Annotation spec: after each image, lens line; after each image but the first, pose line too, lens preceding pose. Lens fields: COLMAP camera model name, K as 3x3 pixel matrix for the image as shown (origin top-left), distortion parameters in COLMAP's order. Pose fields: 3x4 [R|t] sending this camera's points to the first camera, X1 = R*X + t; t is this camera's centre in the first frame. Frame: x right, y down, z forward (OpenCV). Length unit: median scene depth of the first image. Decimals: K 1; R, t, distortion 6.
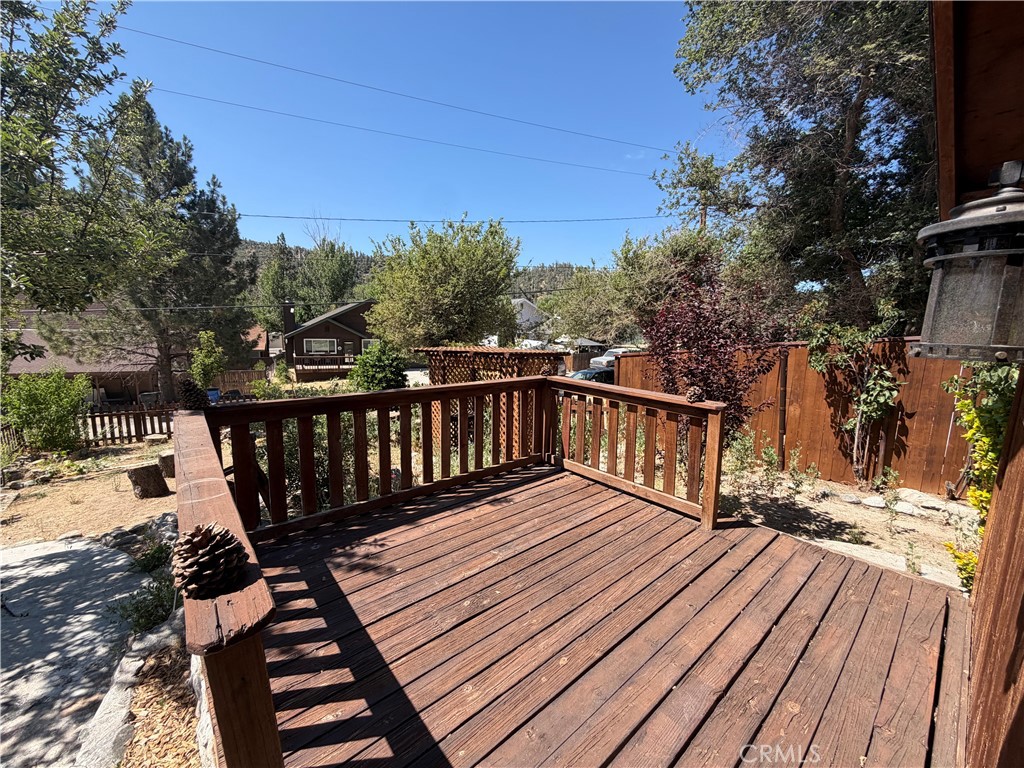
lens RADIAL K [[406.9, 0, 507.6], [0, 406.9, 382.7], [0, 0, 1]] dist [-0.001270, 0.000350]
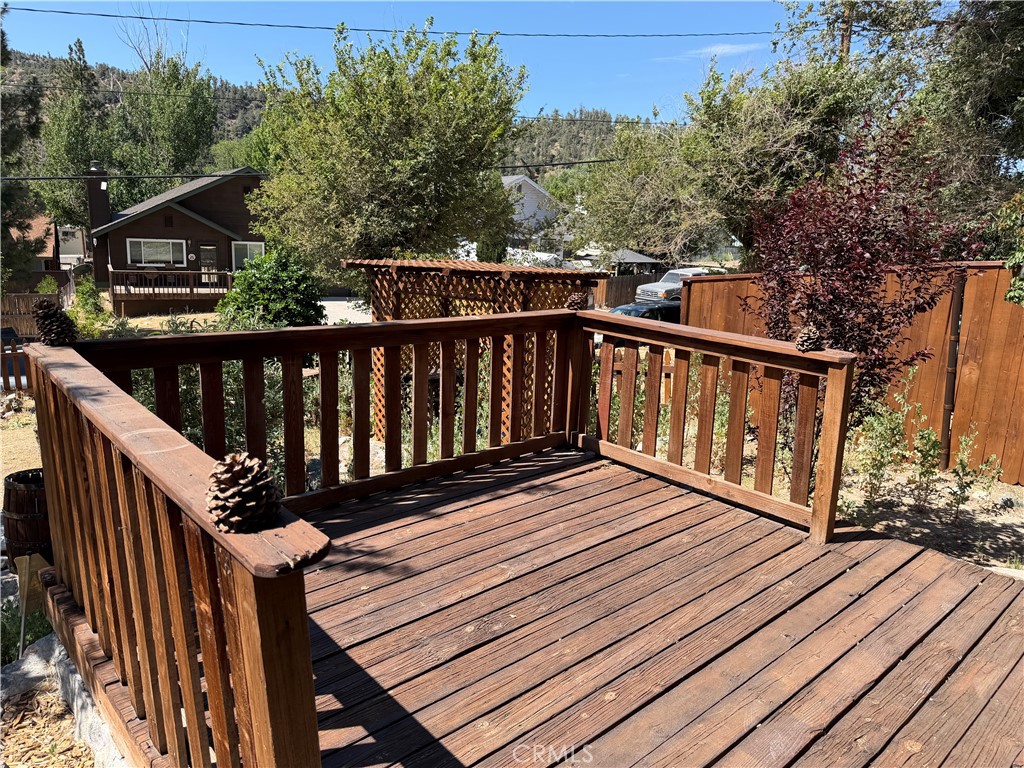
lens RADIAL K [[716.9, 0, 509.4], [0, 716.9, 382.7], [0, 0, 1]] dist [0.032883, -0.037659]
pose [[0.999438, 0.015829, 0.029537, -0.036764], [-0.018117, 0.996718, 0.078893, 0.010725], [-0.028192, -0.079383, 0.996445, -0.097316]]
